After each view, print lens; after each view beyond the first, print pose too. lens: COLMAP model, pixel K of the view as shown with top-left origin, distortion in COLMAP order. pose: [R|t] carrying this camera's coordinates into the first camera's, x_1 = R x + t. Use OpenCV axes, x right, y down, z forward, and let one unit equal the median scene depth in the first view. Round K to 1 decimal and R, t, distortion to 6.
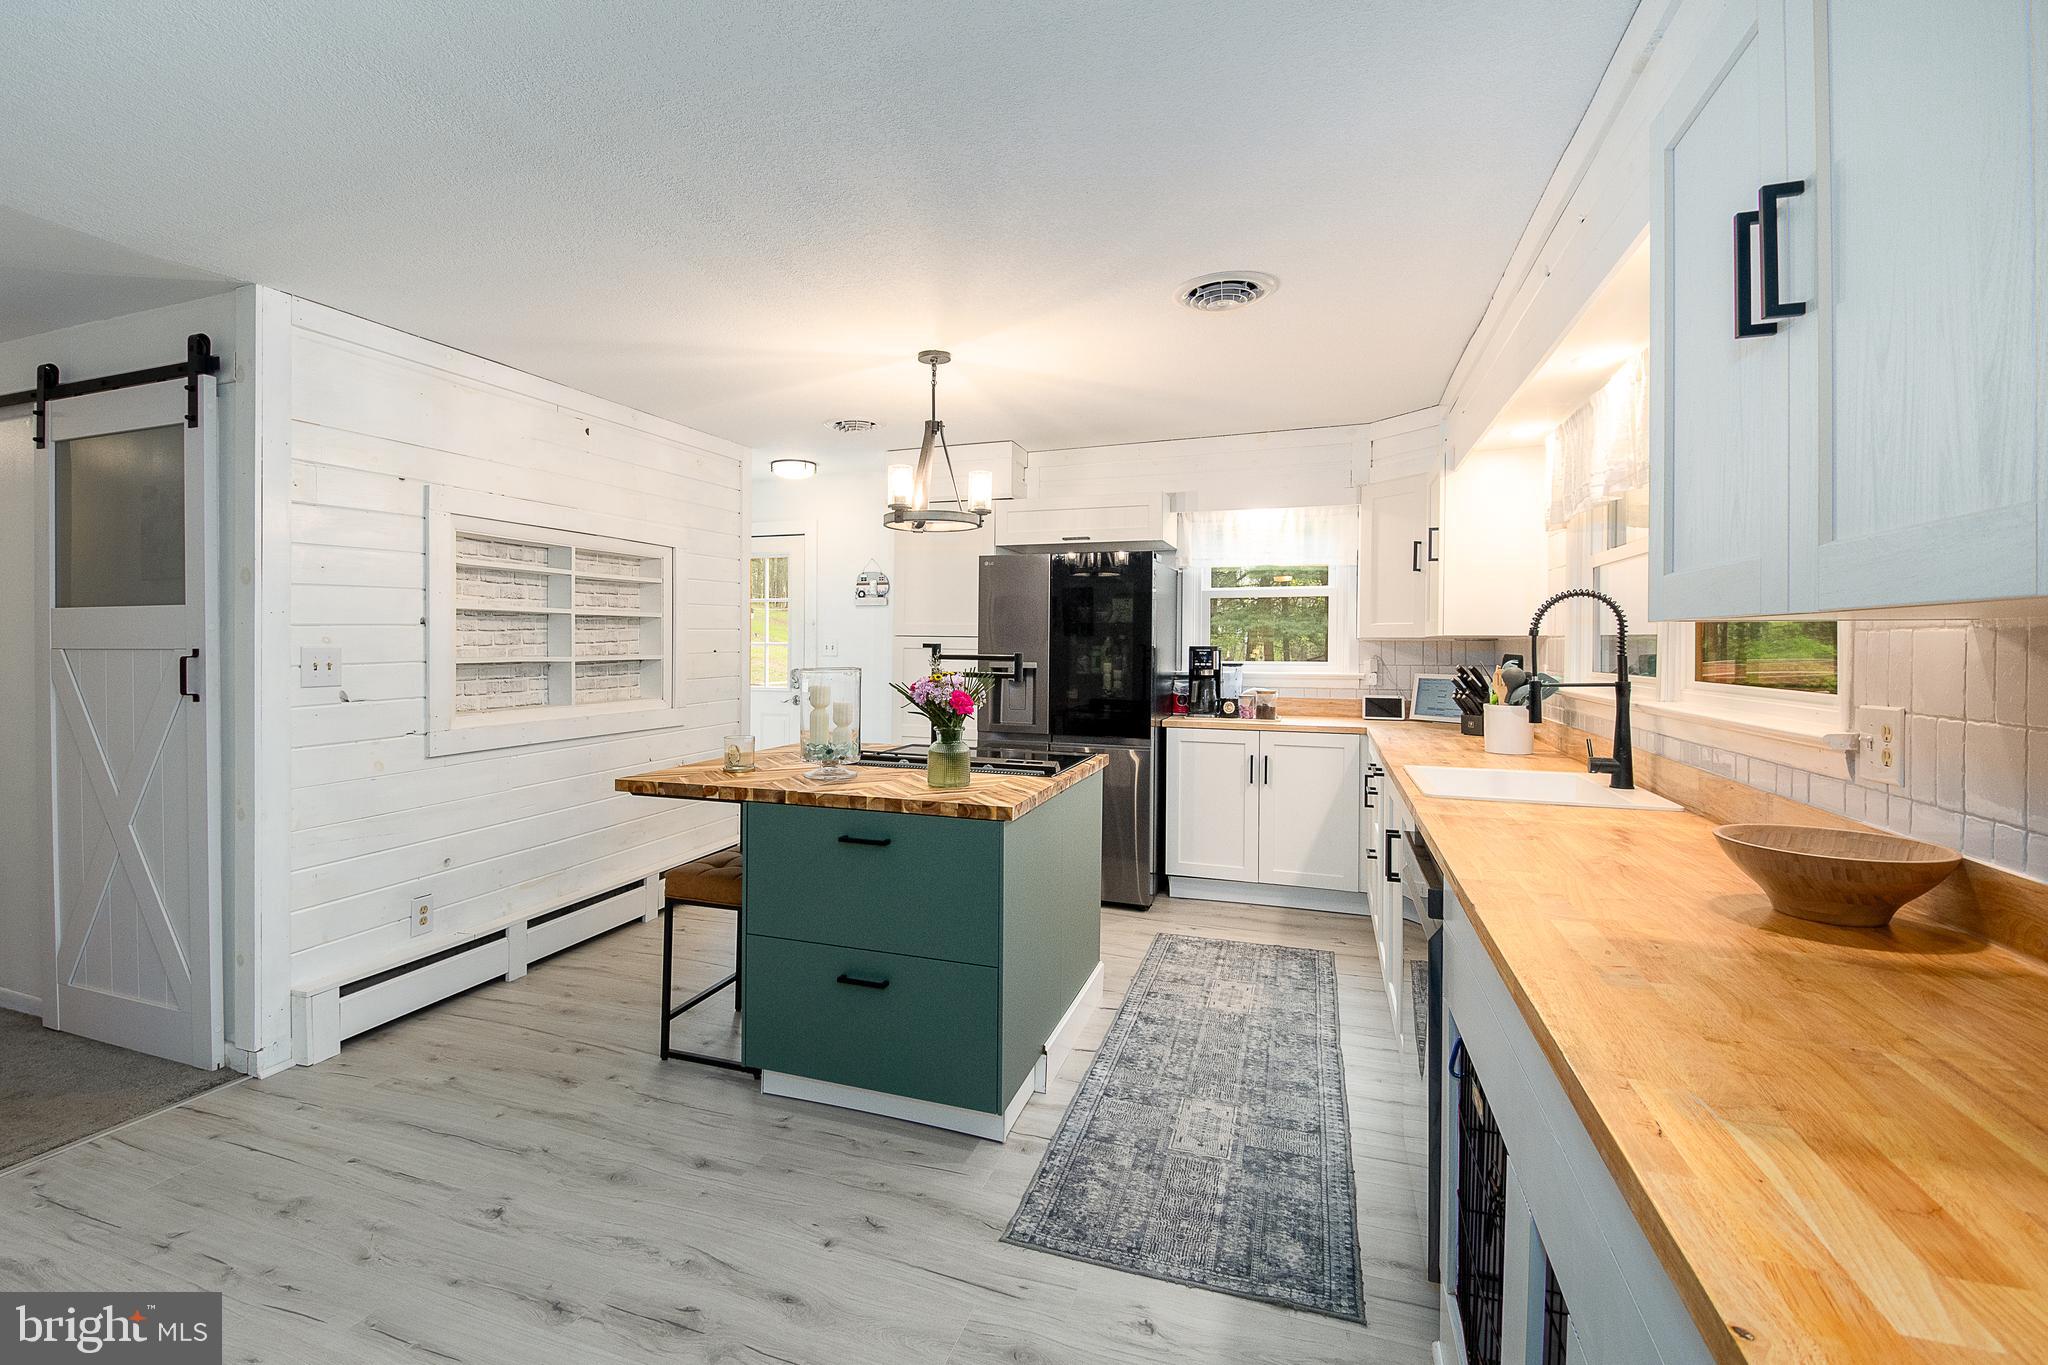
lens RADIAL K [[918.3, 0, 941.5], [0, 918.3, 667.8], [0, 0, 1]] dist [0.008284, -0.010366]
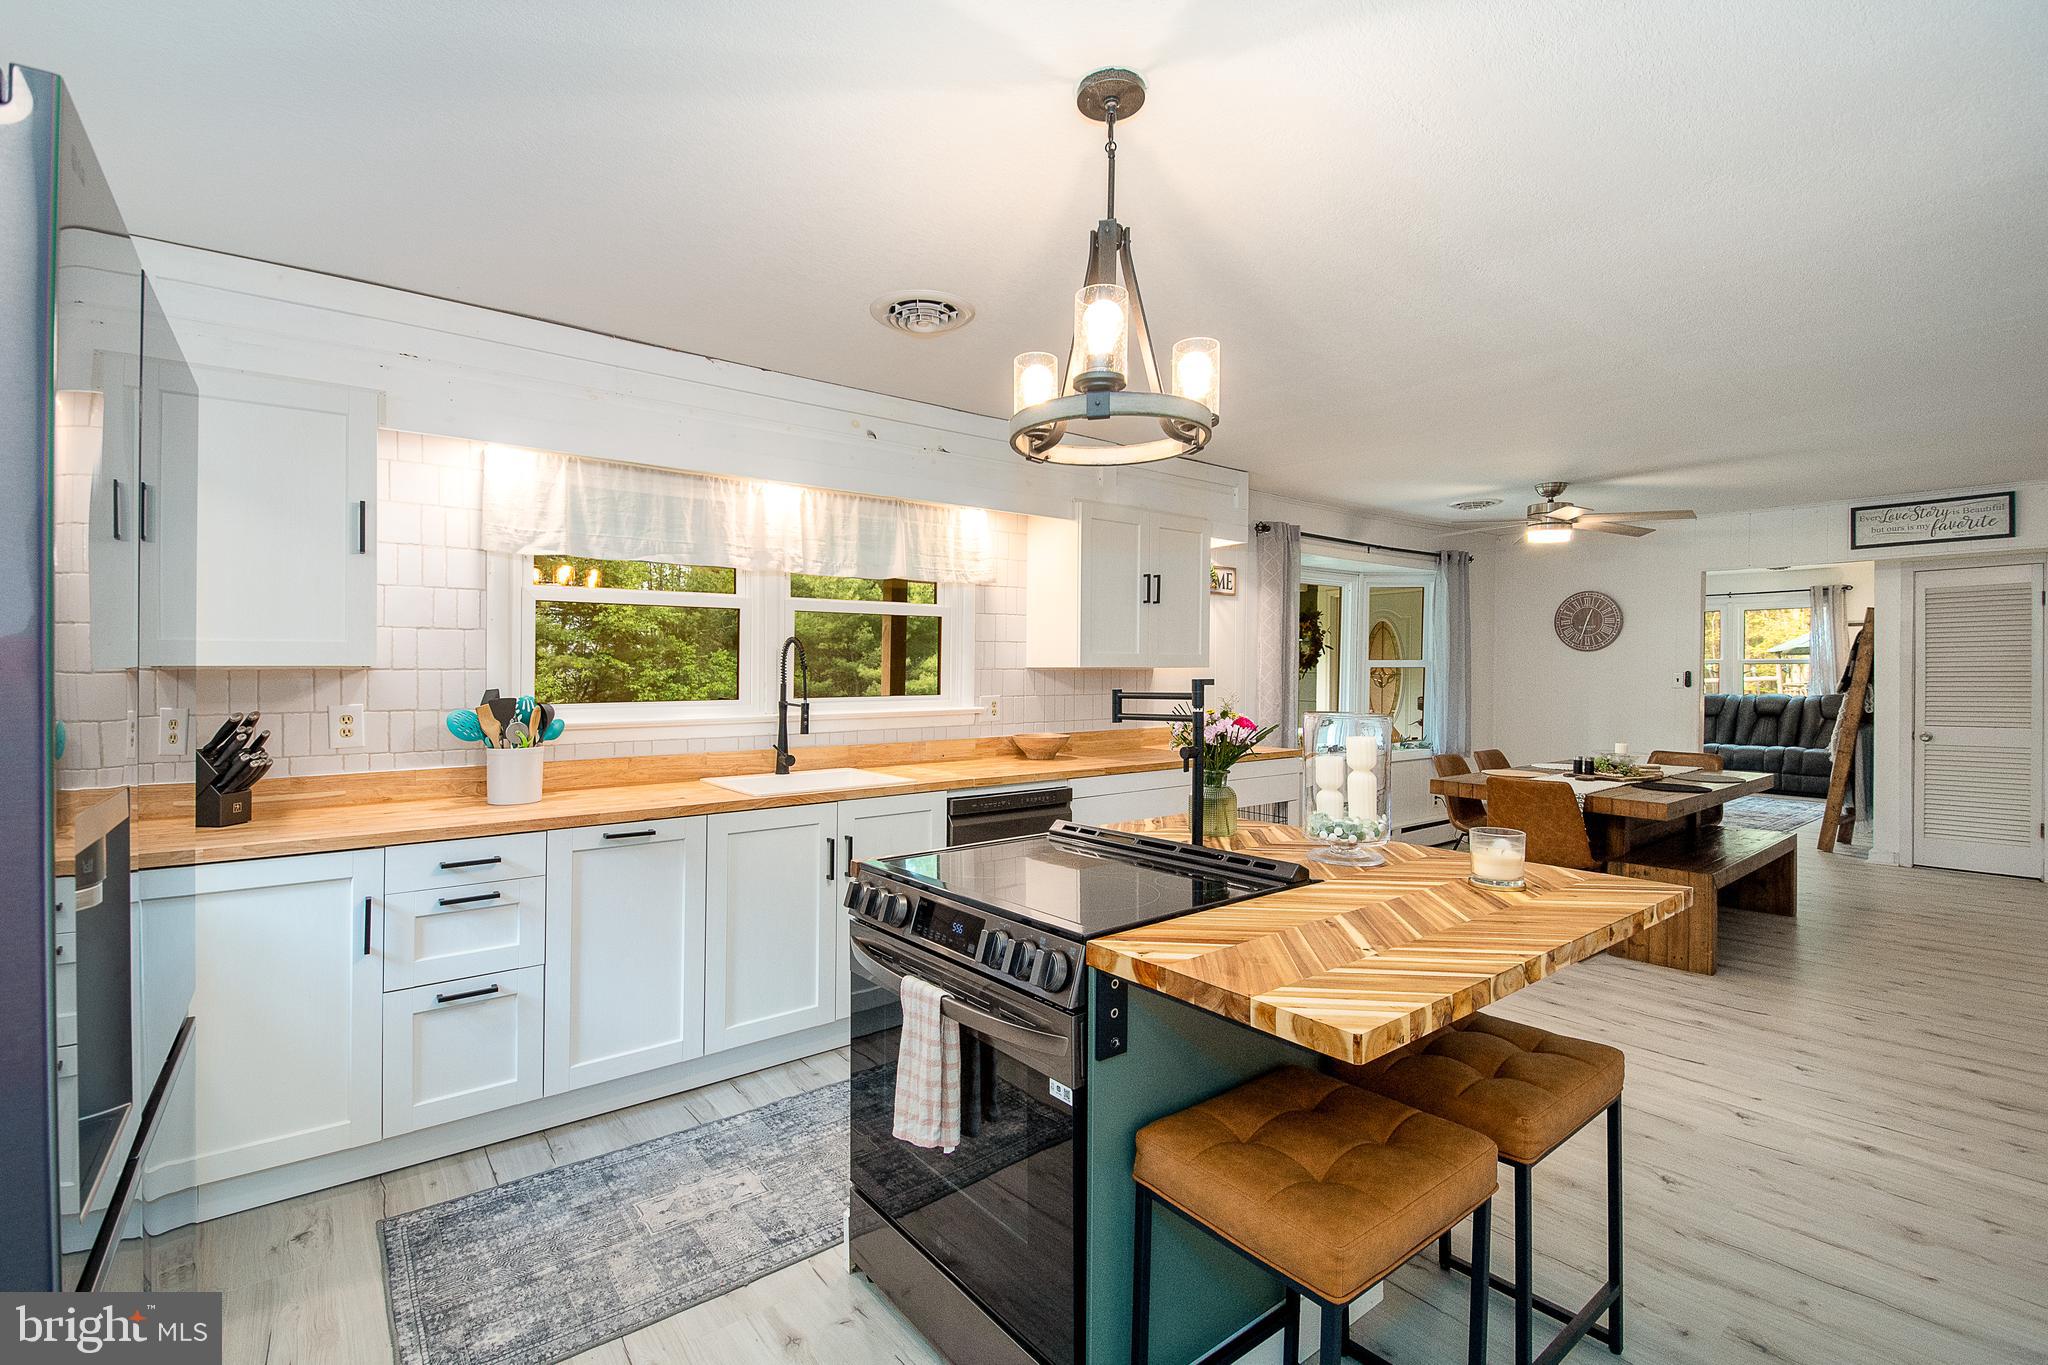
lens RADIAL K [[918.3, 0, 996.0], [0, 918.3, 663.2], [0, 0, 1]] dist [0.008284, -0.010366]
pose [[-0.856969, 0.001841, 0.515364, -0.255473], [0.011235, 0.999823, 0.015112, -0.050661], [-0.515245, 0.018741, -0.856838, 1.717565]]
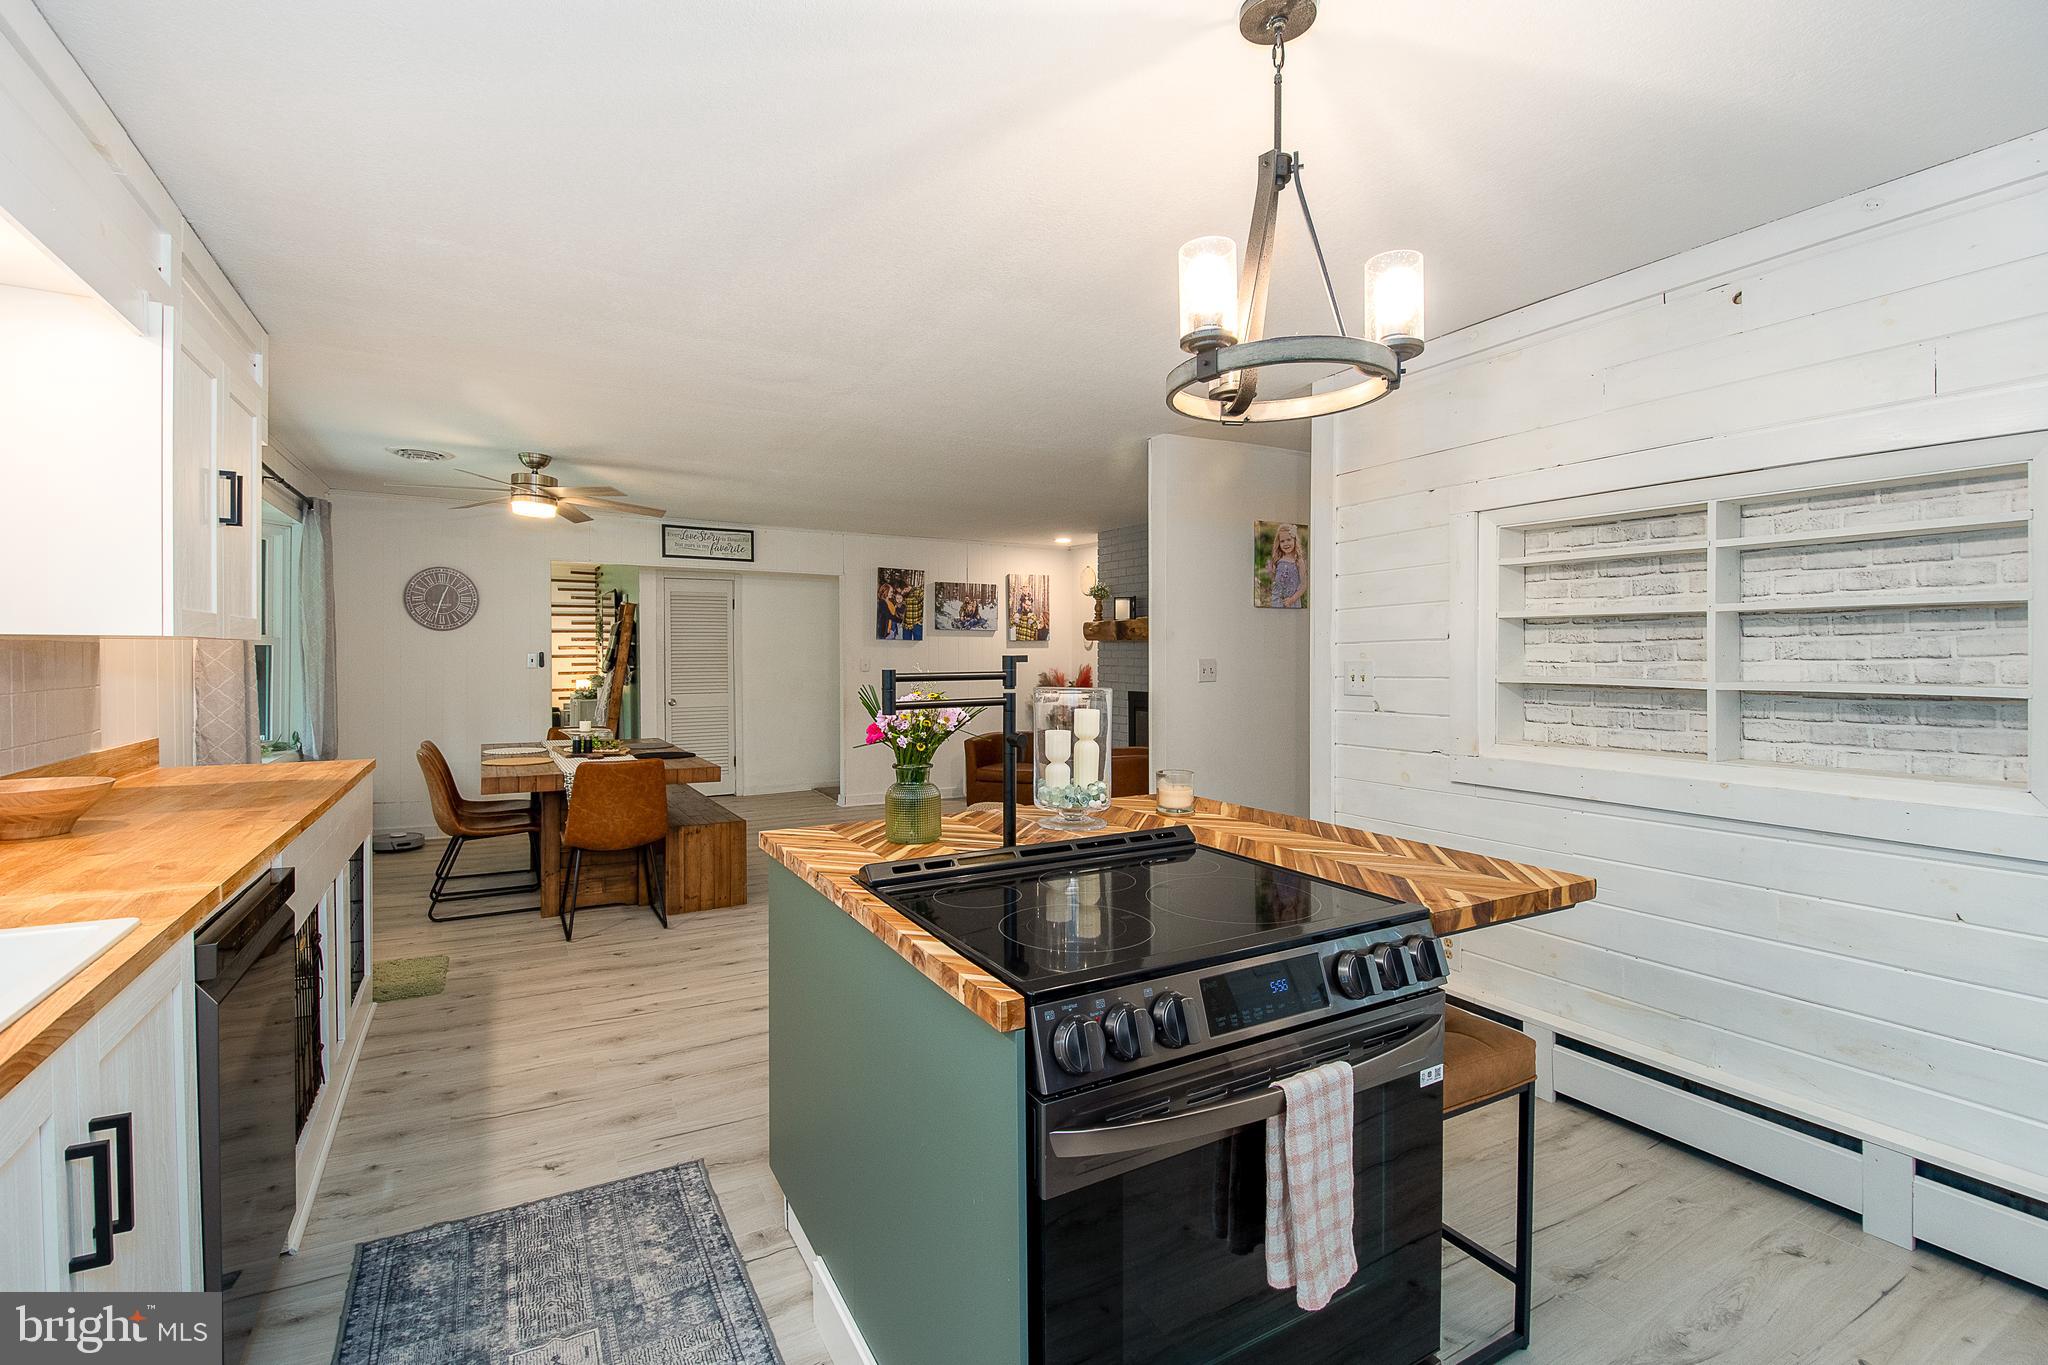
lens RADIAL K [[918.3, 0, 1004.4], [0, 918.3, 670.4], [0, 0, 1]] dist [0.008284, -0.010366]
pose [[-0.636713, 0.004453, -0.771088, 0.499328], [-0.027307, 0.999226, 0.028318, -0.032443], [0.770617, 0.039087, -0.636099, 1.400259]]
